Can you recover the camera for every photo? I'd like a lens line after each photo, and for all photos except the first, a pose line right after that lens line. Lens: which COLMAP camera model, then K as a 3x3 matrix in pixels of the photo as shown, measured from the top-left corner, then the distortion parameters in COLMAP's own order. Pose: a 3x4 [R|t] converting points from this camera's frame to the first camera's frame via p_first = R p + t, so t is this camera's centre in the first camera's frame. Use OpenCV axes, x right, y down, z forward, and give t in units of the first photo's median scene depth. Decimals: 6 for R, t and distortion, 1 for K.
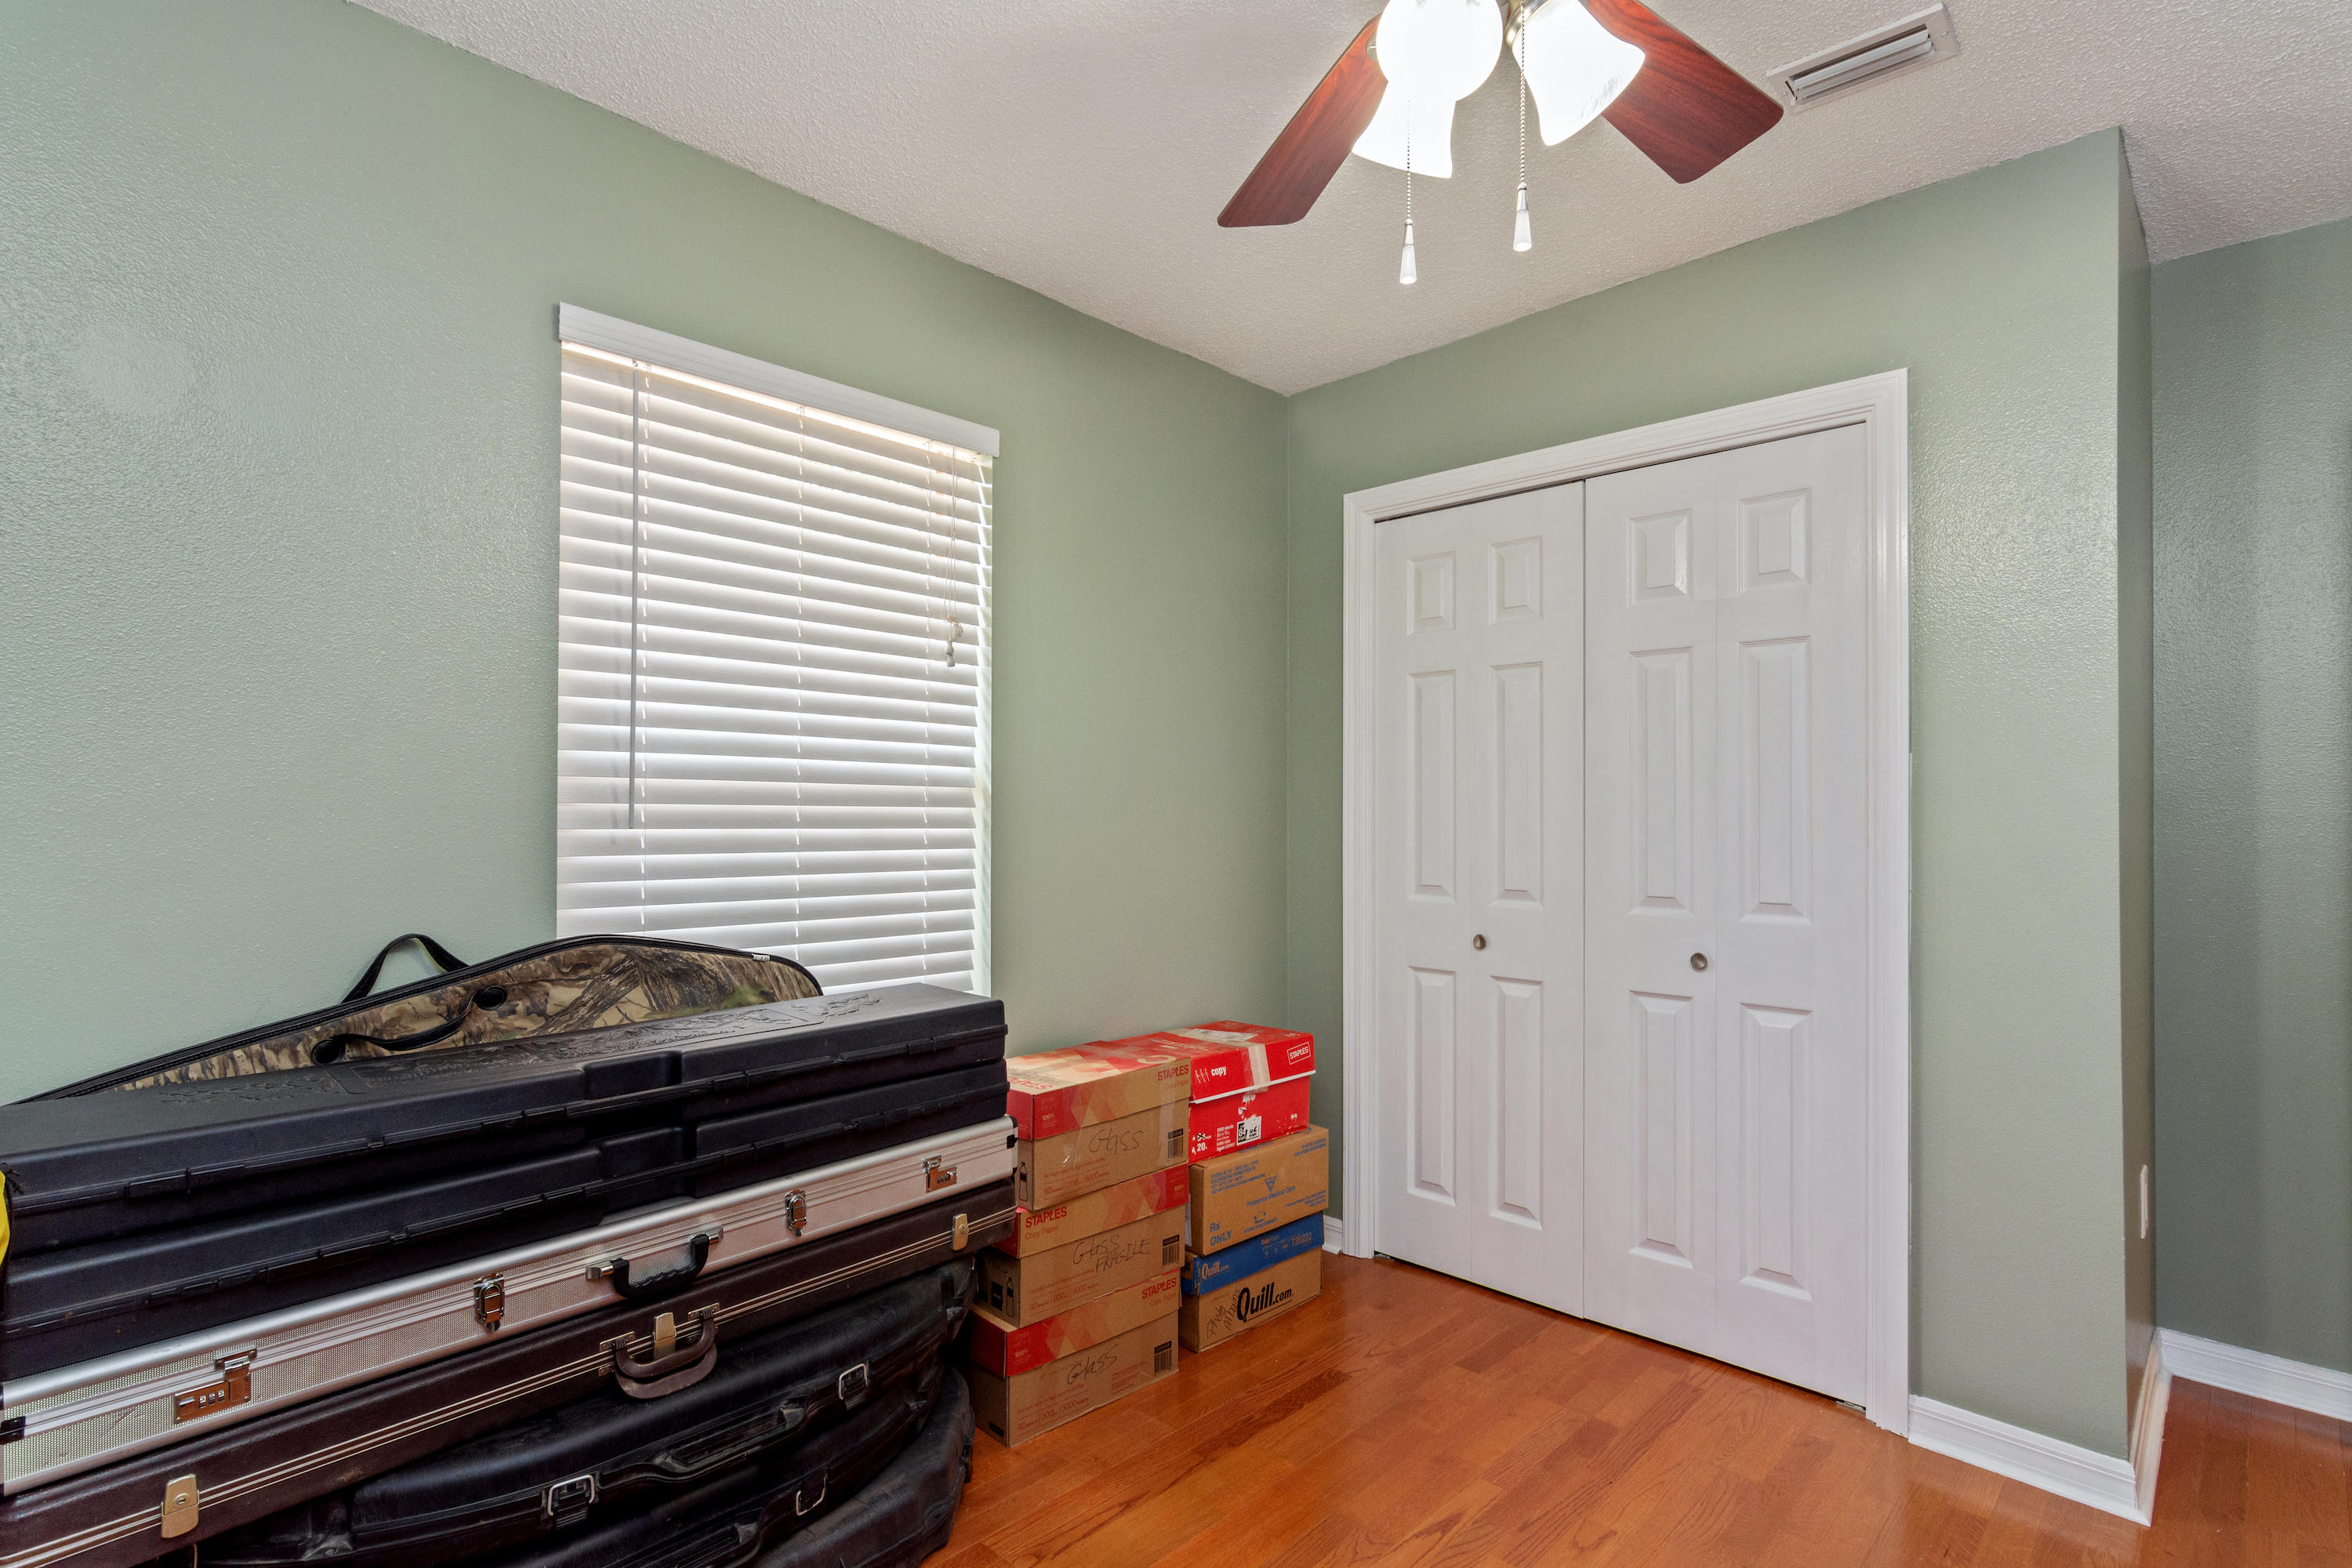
lens RADIAL K [[1136.2, 0, 1184.9], [0, 1136.2, 797.8], [0, 0, 1]] dist [-0.004825, 0.002146]
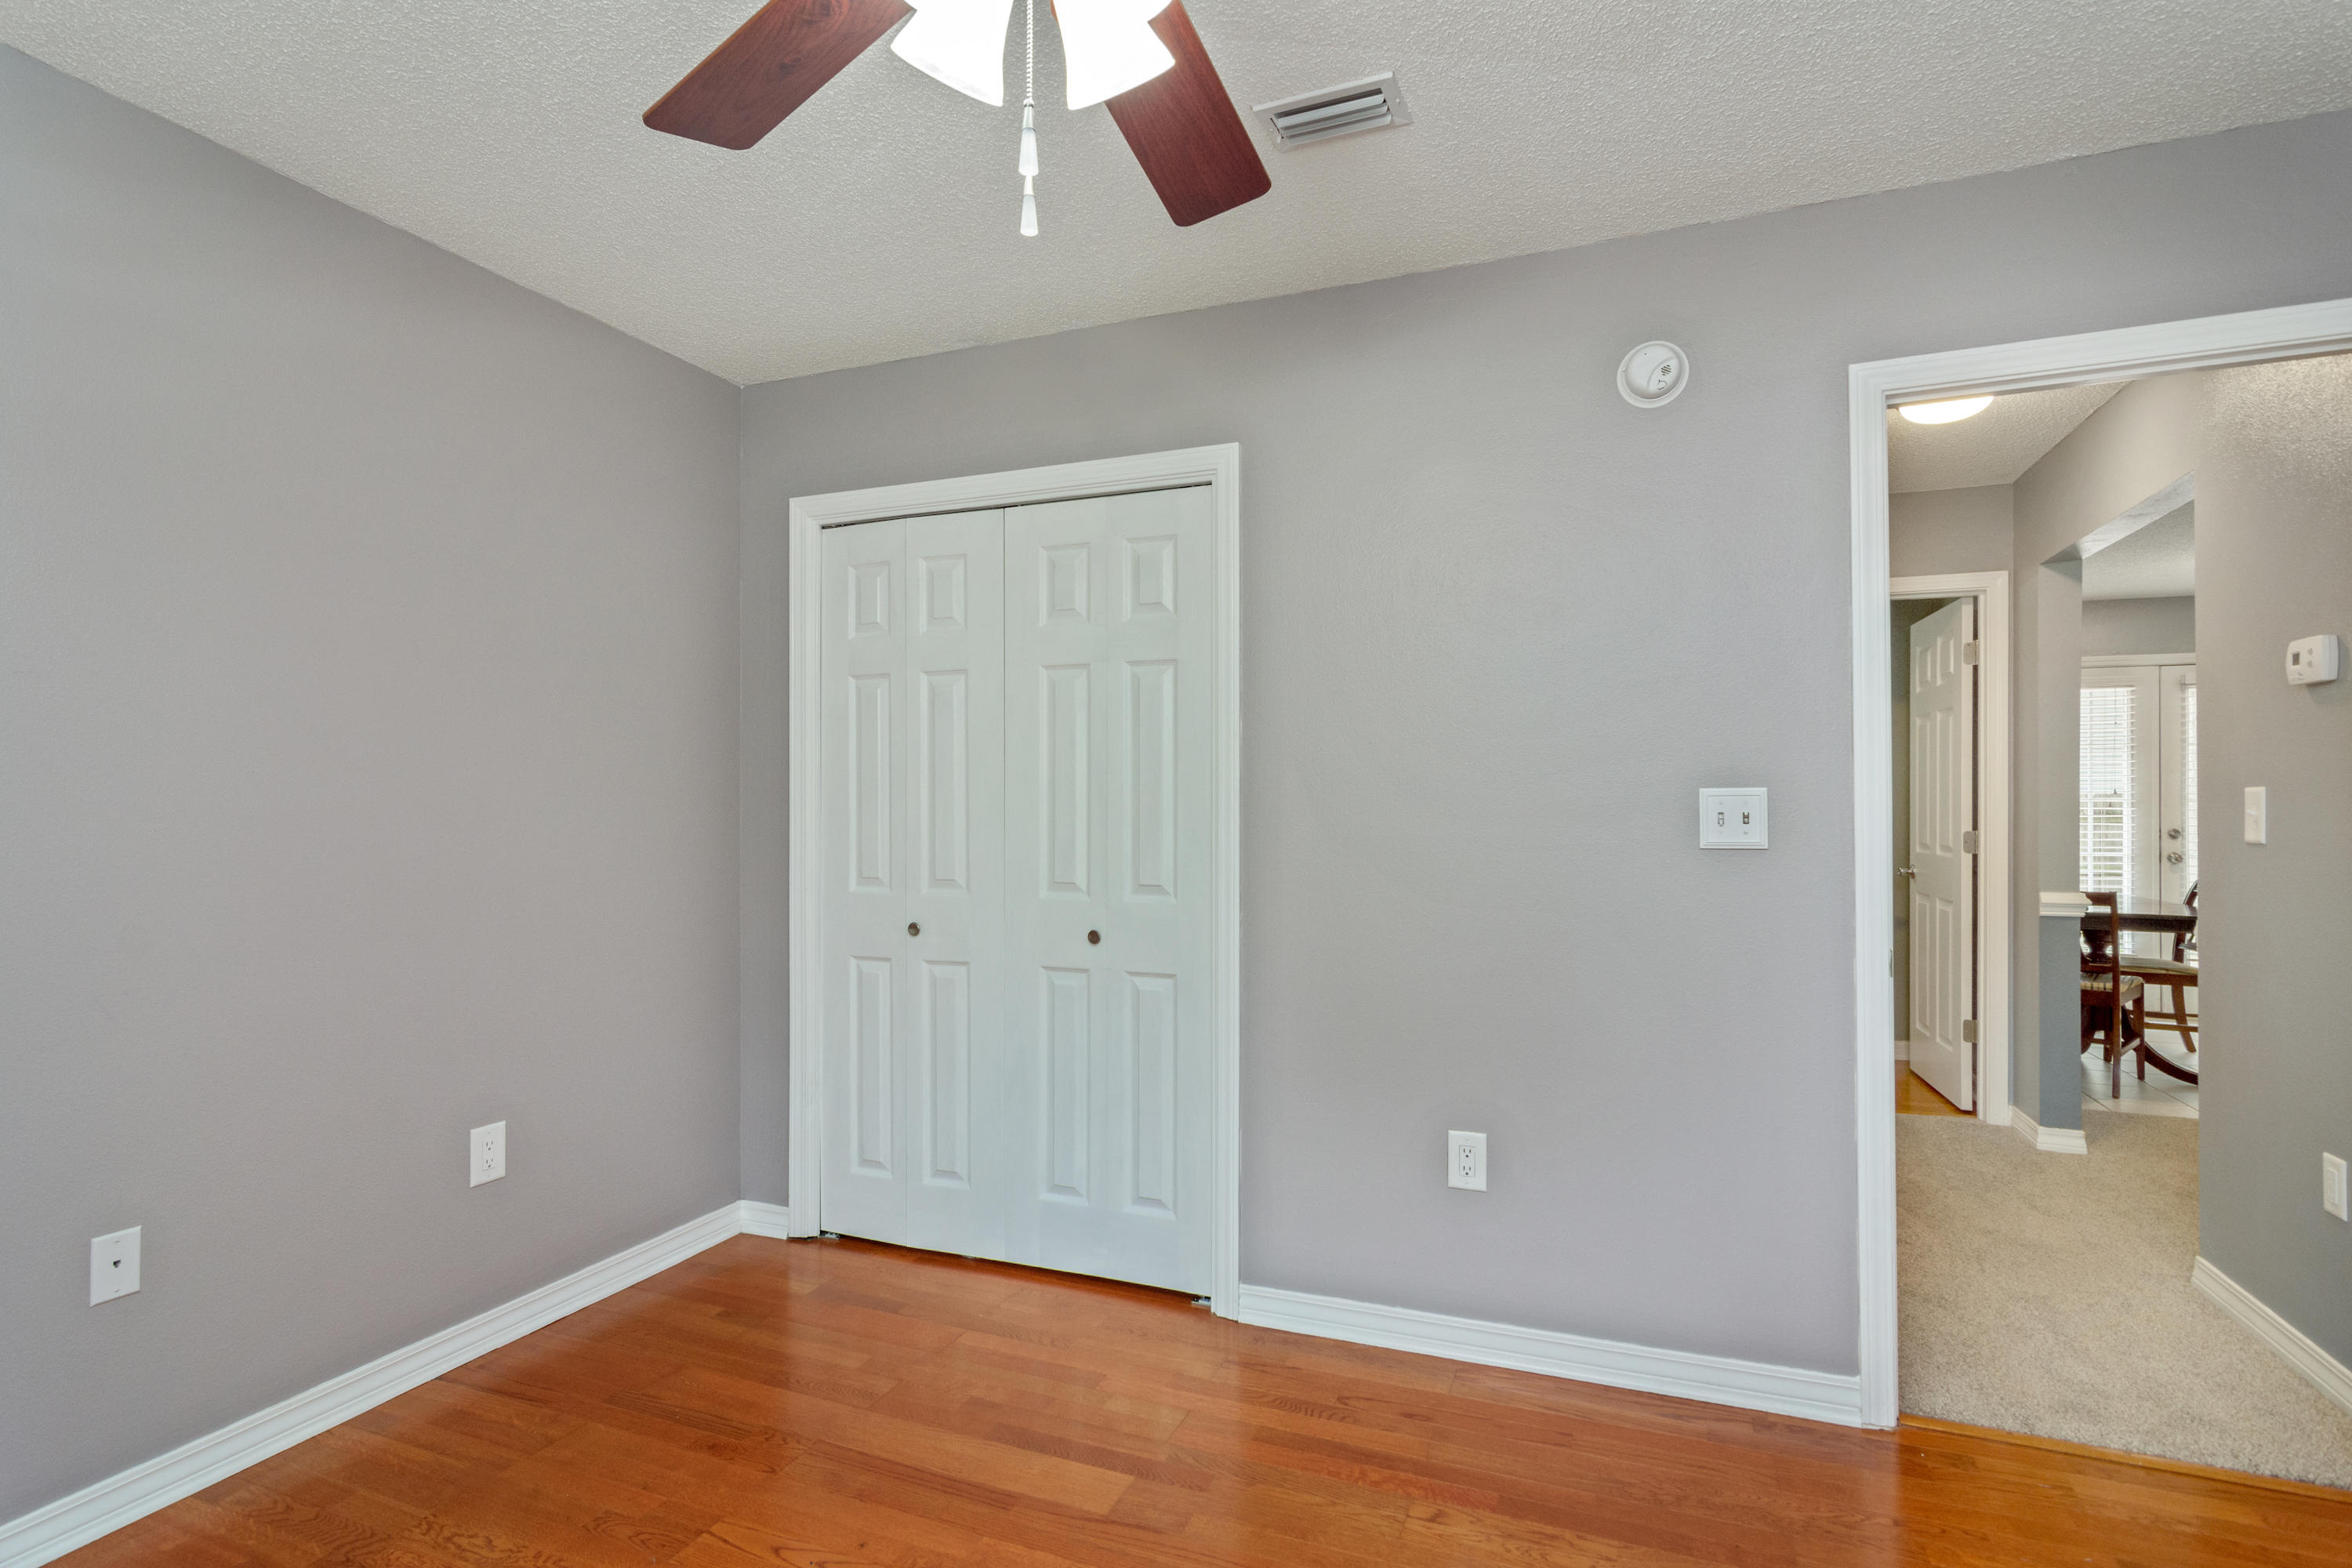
lens RADIAL K [[1136.2, 0, 1164.5], [0, 1136.2, 796.4], [0, 0, 1]] dist [-0.004825, 0.002146]
pose [[0.929737, 0.001918, 0.368219, 0.081705], [-0.002775, 0.999995, 0.001800, -0.000861], [-0.368214, -0.002695, 0.929737, -0.078850]]
